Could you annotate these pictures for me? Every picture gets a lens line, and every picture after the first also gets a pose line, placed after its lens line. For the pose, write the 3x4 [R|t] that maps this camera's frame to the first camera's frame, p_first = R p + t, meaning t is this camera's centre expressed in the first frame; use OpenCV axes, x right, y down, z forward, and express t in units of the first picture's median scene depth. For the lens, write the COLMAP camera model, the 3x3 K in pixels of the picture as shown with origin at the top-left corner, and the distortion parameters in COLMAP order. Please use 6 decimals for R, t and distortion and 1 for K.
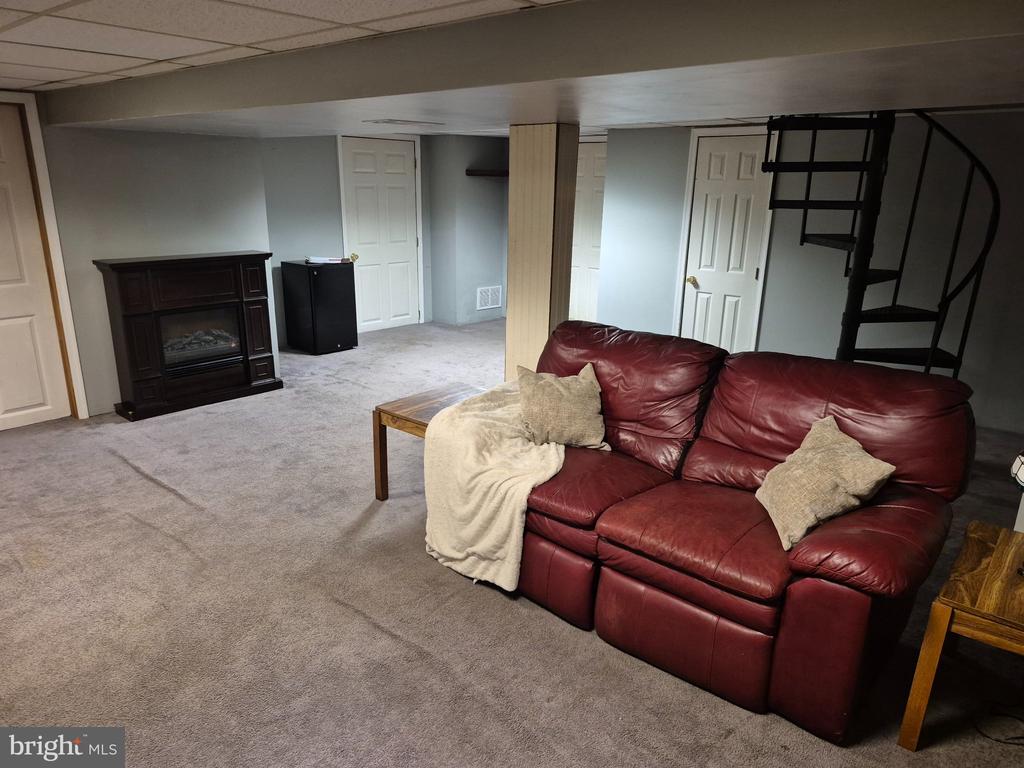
lens RADIAL K [[704.3, 0, 502.3], [0, 704.3, 386.6], [0, 0, 1]] dist [0.081001, -0.080358]
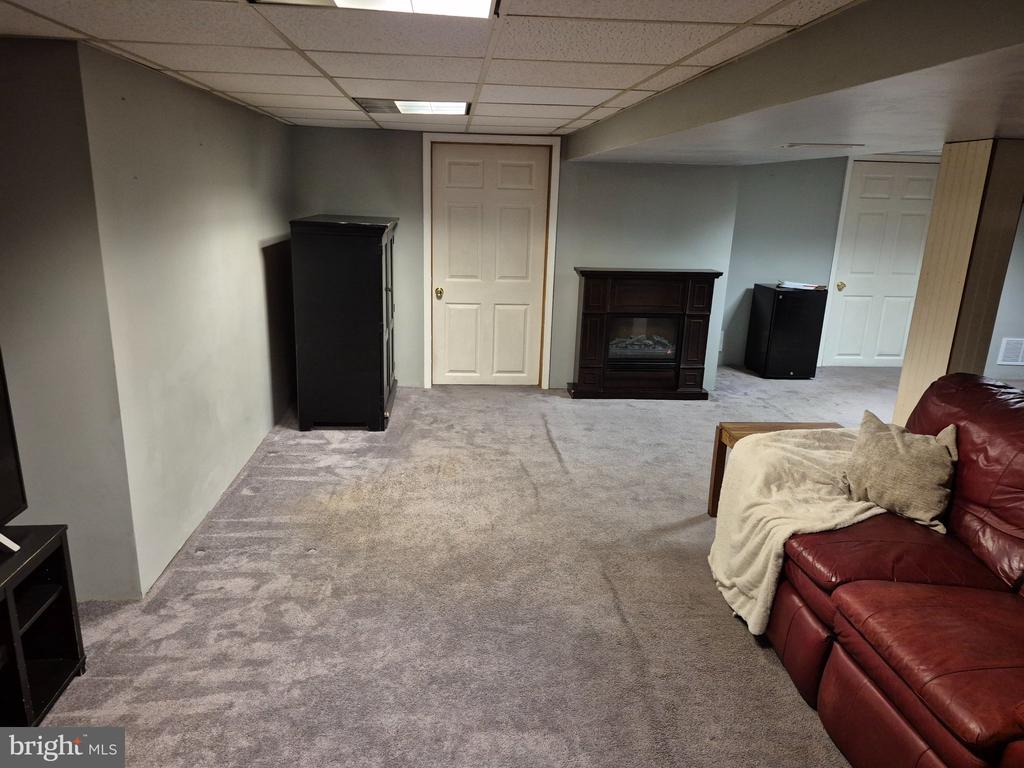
lens RADIAL K [[704.3, 0, 499.8], [0, 704.3, 379.5], [0, 0, 1]] dist [0.081001, -0.080358]
pose [[0.714942, 0.183457, -0.674686, 0.298658], [-0.213821, 0.976100, 0.038836, -0.004439], [0.665686, 0.116497, 0.737082, 0.032928]]
